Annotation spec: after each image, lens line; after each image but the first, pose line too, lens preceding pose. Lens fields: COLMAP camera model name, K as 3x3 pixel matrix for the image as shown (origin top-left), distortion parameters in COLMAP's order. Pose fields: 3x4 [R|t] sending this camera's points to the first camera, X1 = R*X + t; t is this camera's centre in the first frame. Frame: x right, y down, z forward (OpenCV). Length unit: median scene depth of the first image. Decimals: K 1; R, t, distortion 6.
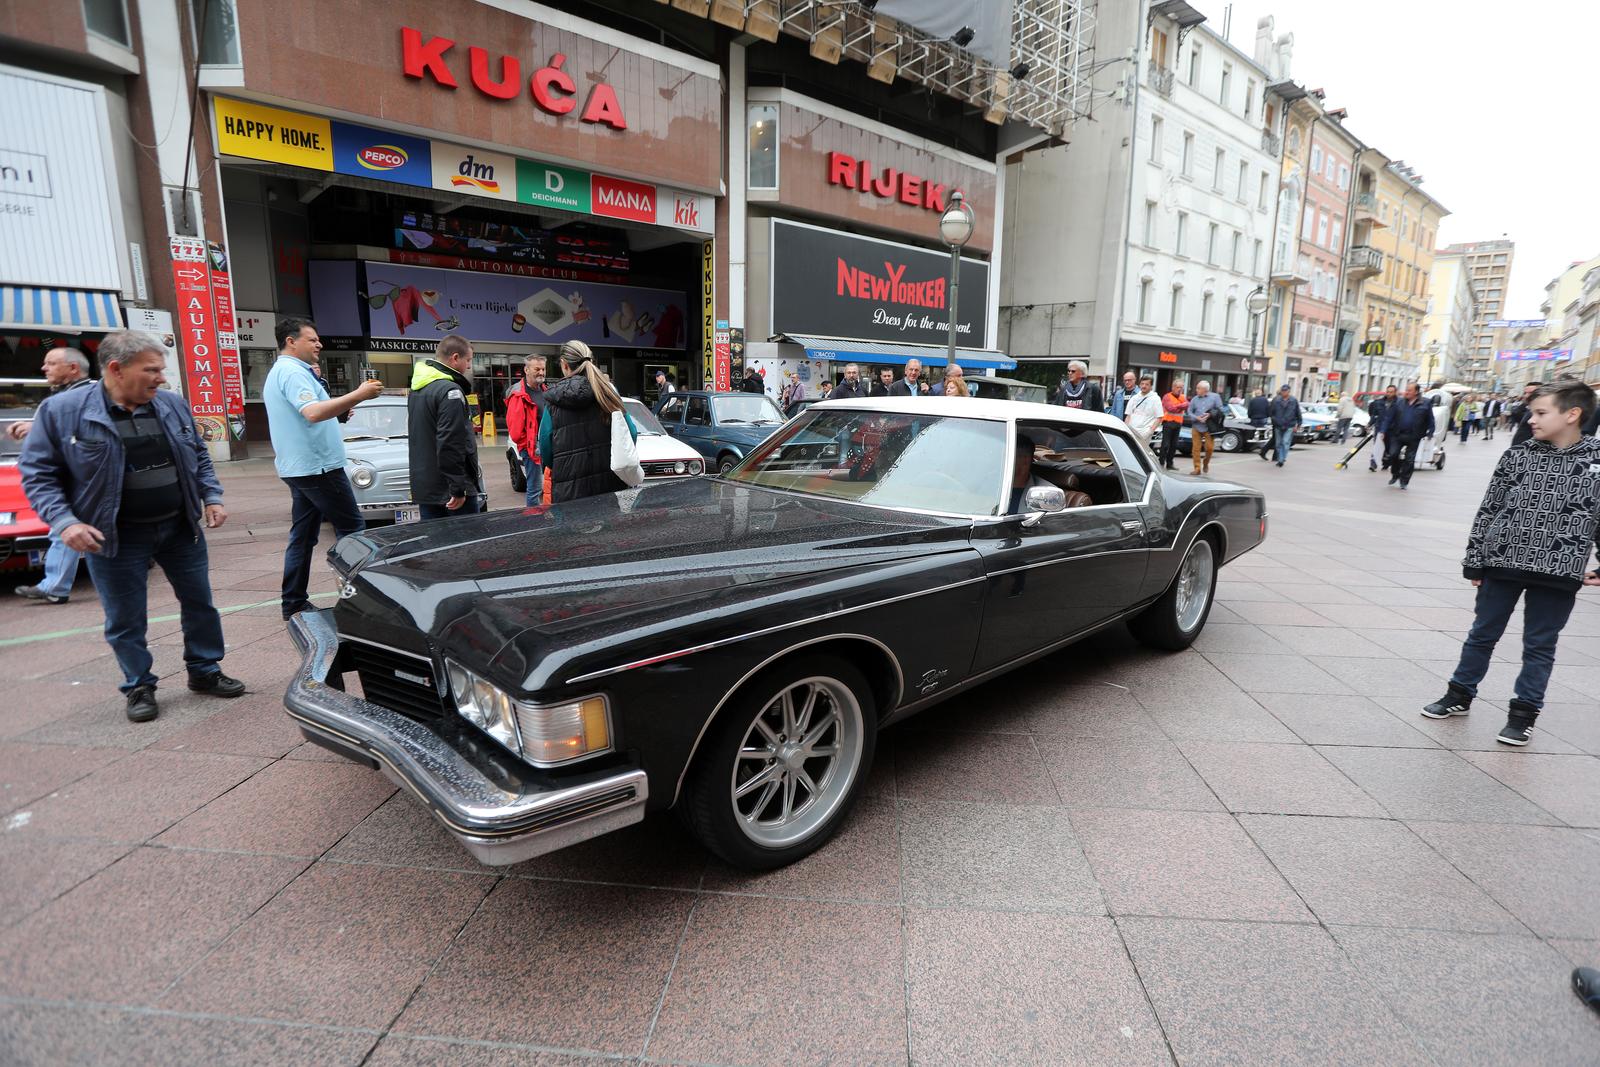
lens RADIAL K [[813.4, 0, 790.5], [0, 813.4, 522.7], [0, 0, 1]] dist [-0.011293, 0.005471]
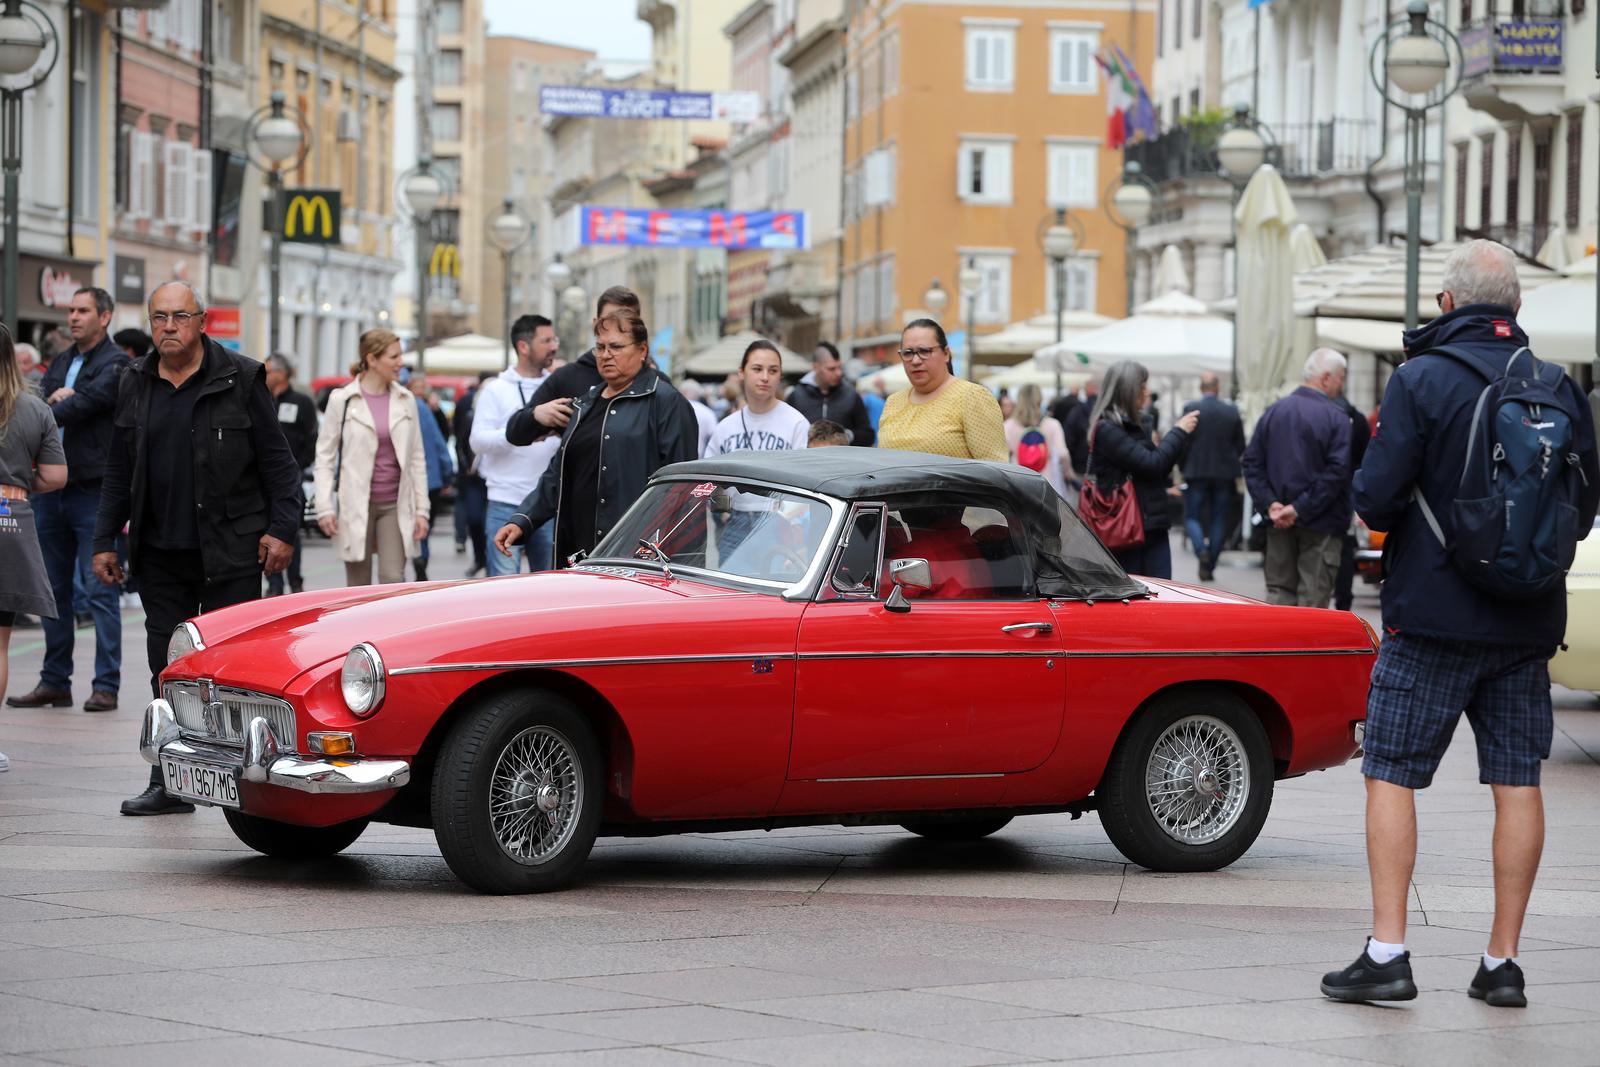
lens RADIAL K [[5583.3, 0, 720.6], [0, 5583.3, 504.1], [0, 0, 1]] dist [0.152667, 0.000000]
pose [[0.724811, -0.020800, 0.688633, -0.462139], [0.113030, 0.989591, -0.089078, 0.061412], [-0.679612, 0.142401, 0.719617, -0.421633]]
